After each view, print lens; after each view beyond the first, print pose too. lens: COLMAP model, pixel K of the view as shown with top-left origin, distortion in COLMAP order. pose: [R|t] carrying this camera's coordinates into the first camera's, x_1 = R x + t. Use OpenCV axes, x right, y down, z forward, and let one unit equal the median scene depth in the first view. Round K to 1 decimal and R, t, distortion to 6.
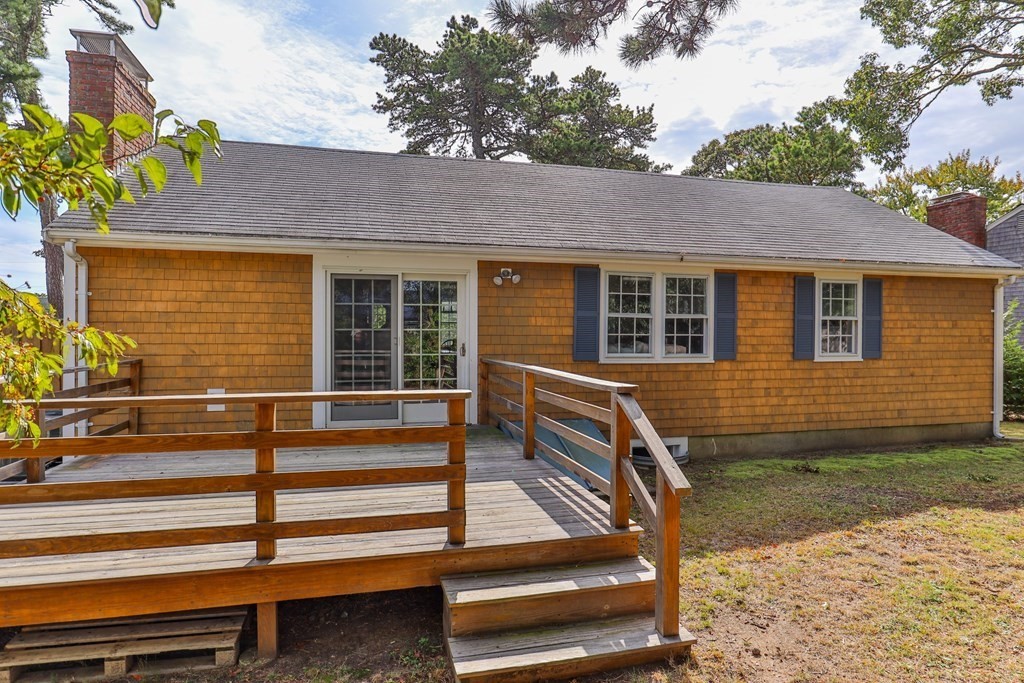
lens RADIAL K [[546.5, 0, 450.1], [0, 546.5, 337.8], [0, 0, 1]] dist [-0.020265, 0.001851]
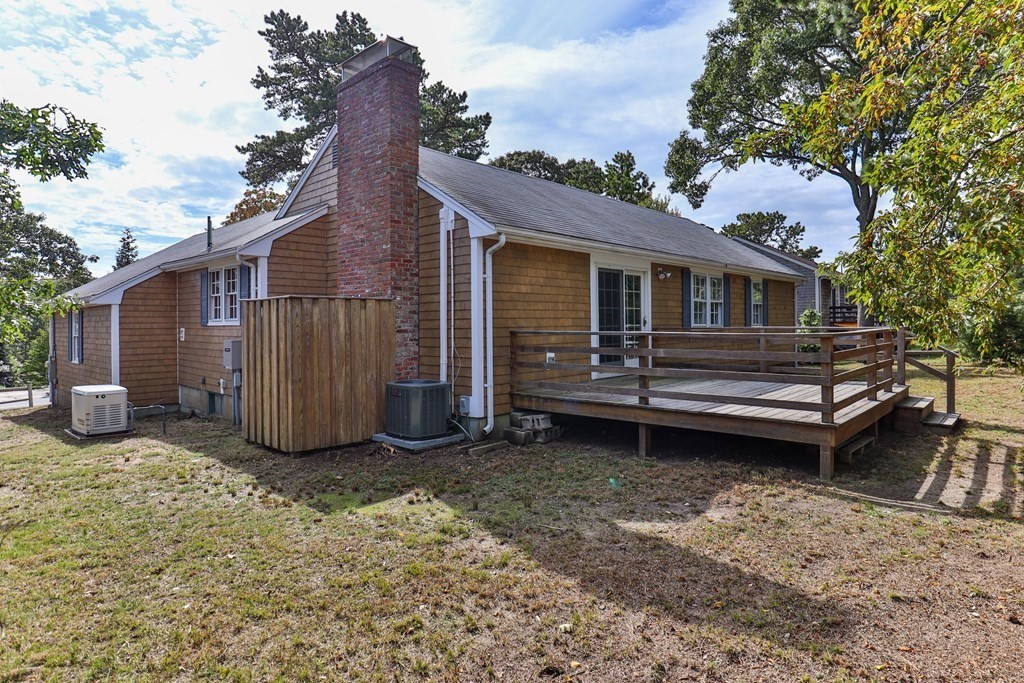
lens RADIAL K [[546.5, 0, 450.1], [0, 546.5, 337.8], [0, 0, 1]] dist [-0.020265, 0.001851]
pose [[0.868076, -0.023331, 0.495883, -1.171215], [0.011116, 0.999558, 0.027570, 0.017596], [-0.496307, -0.018421, 0.867952, -0.023568]]
